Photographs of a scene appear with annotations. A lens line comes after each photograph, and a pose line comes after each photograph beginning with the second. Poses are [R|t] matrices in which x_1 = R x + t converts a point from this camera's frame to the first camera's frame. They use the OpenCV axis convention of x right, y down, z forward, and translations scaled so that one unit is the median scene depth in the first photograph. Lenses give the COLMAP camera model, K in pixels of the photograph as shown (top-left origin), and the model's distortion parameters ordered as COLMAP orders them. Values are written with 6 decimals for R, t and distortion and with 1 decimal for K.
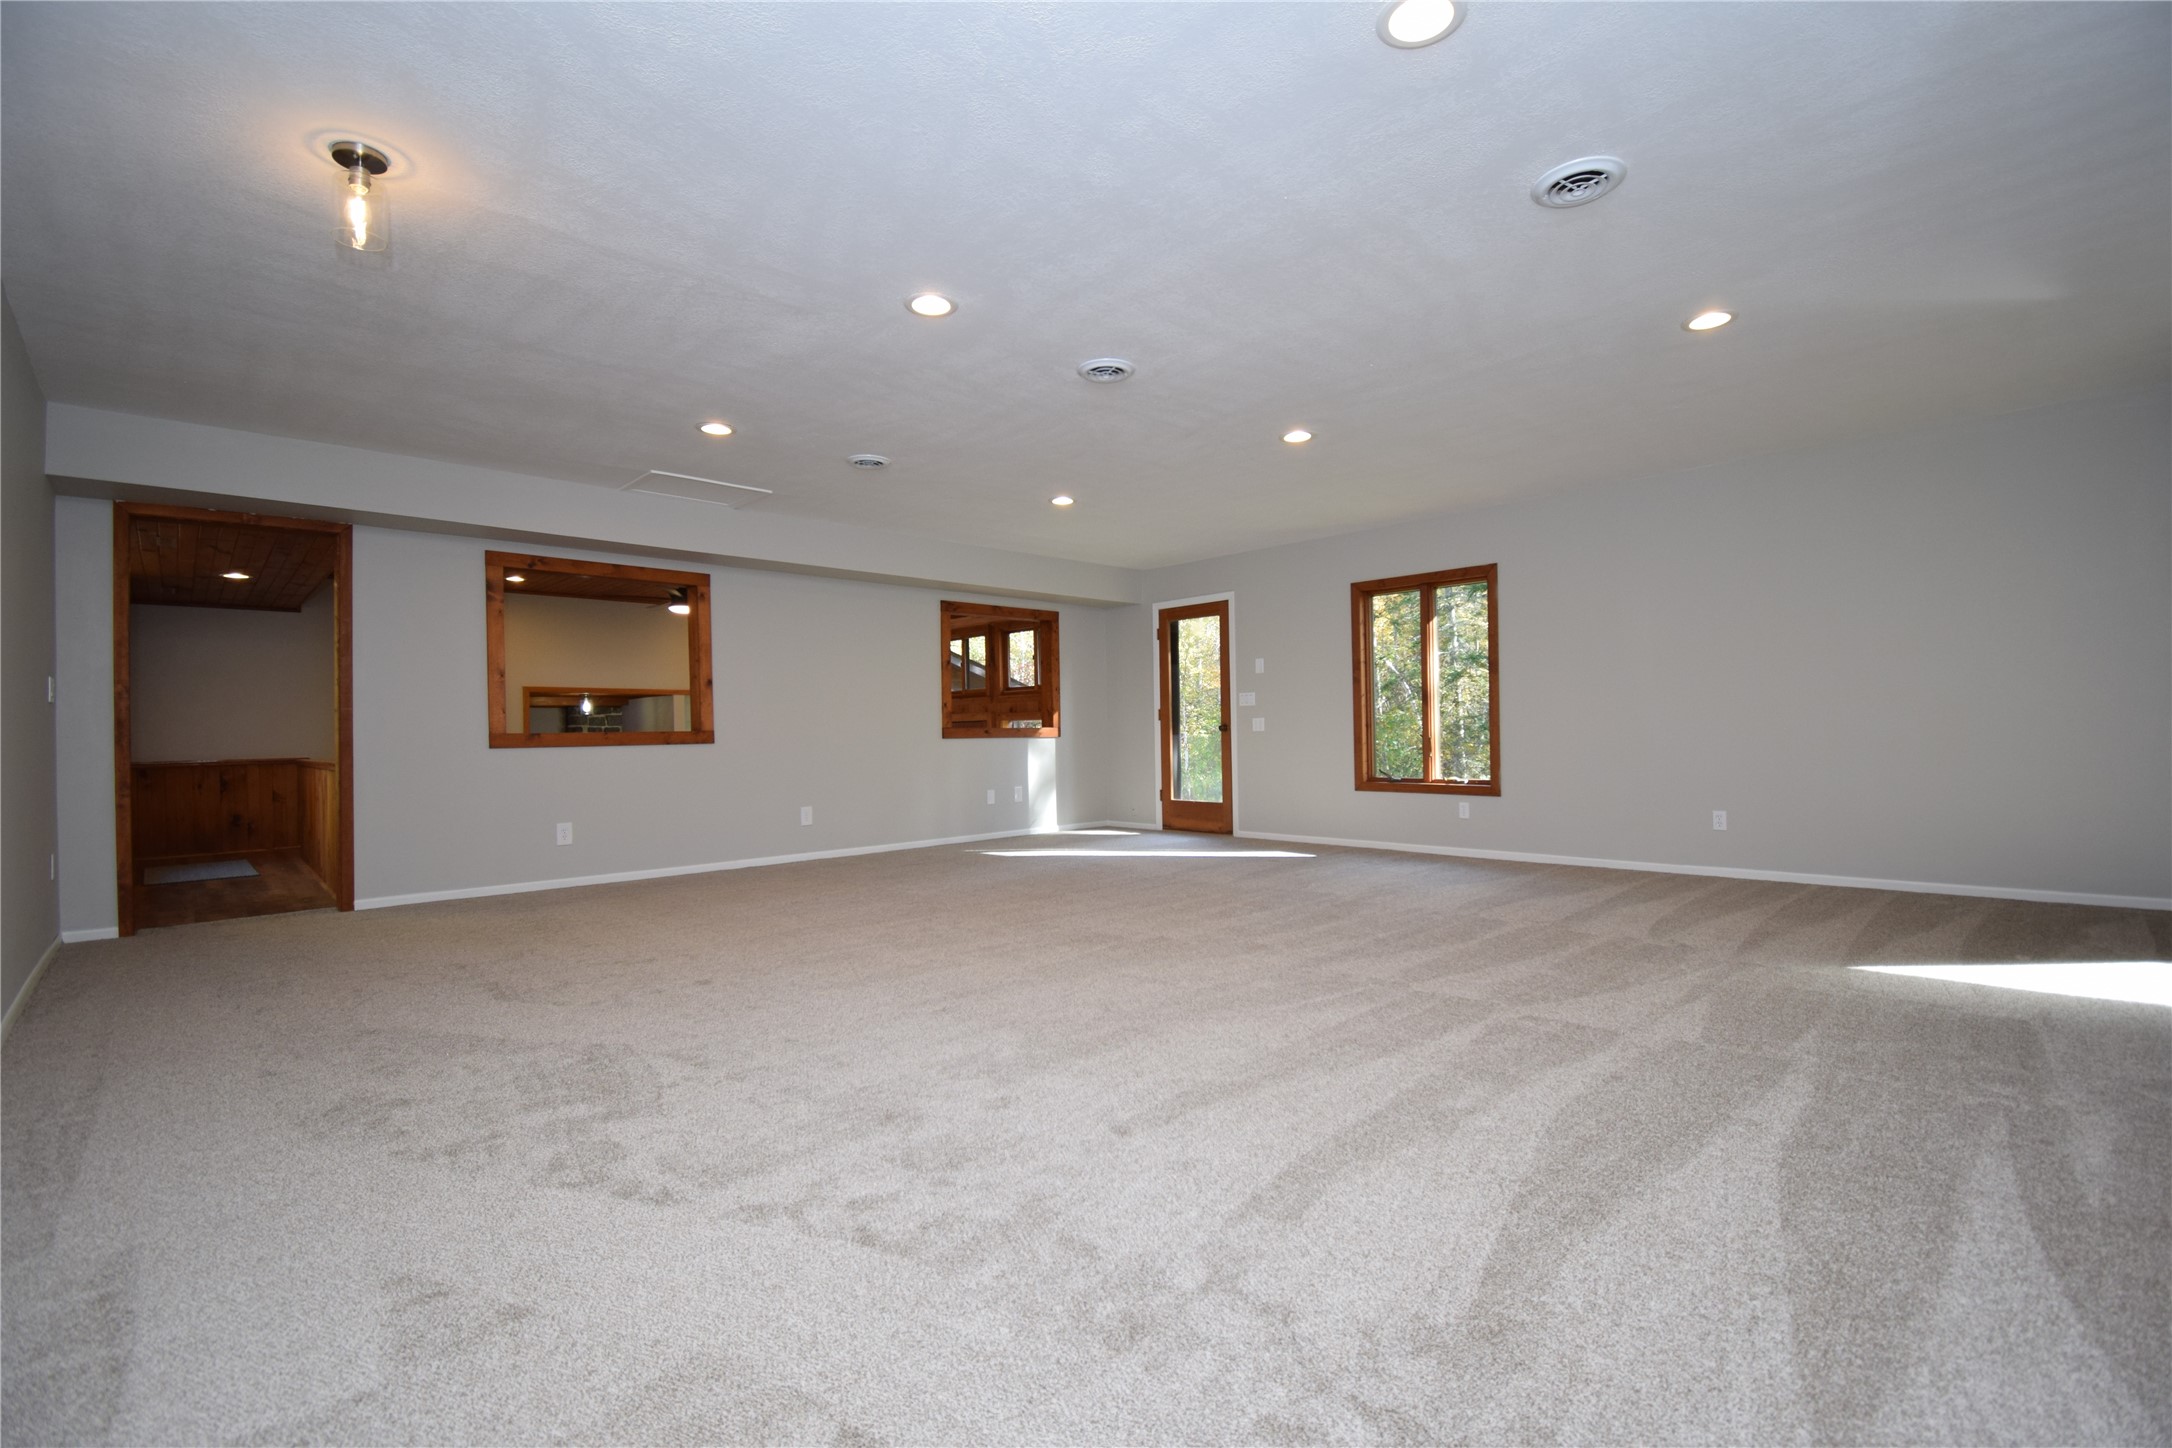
lens RADIAL K [[961.0, 0, 1091.9], [0, 961.0, 724.9], [0, 0, 1]] dist [0.020675, -0.026717]
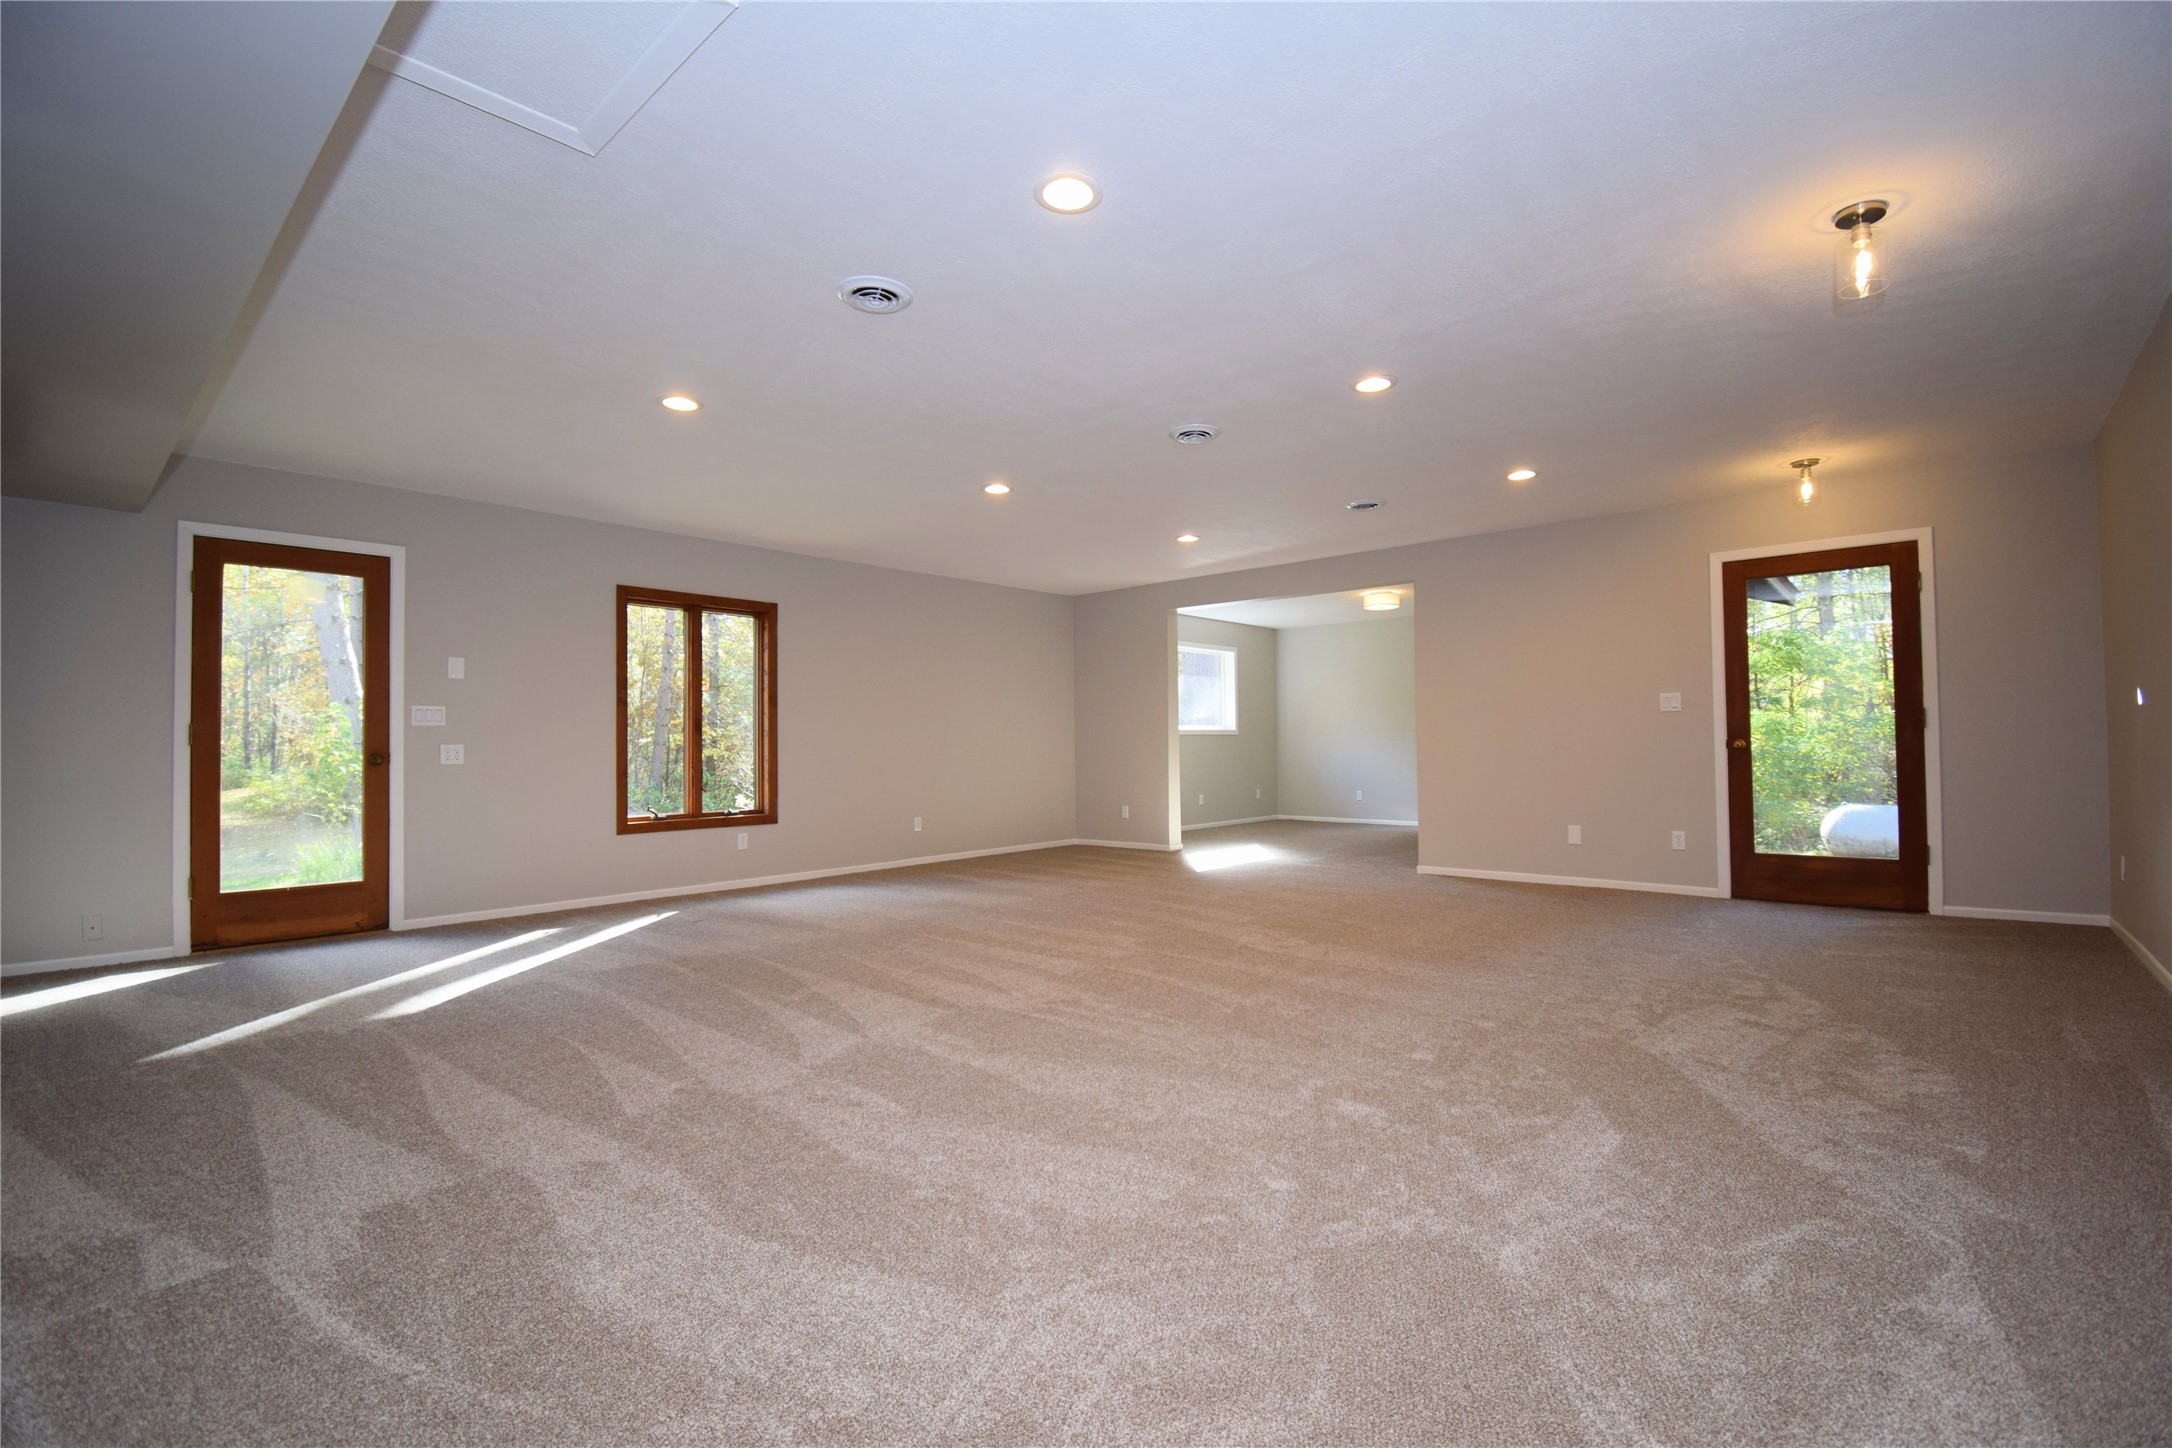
lens RADIAL K [[961.0, 0, 1091.9], [0, 961.0, 724.9], [0, 0, 1]] dist [0.020675, -0.026717]
pose [[-0.058068, 0.041934, 0.997432, -0.515463], [0.011026, 0.999083, -0.041362, 0.011640], [-0.998252, 0.008596, -0.058477, 0.578496]]
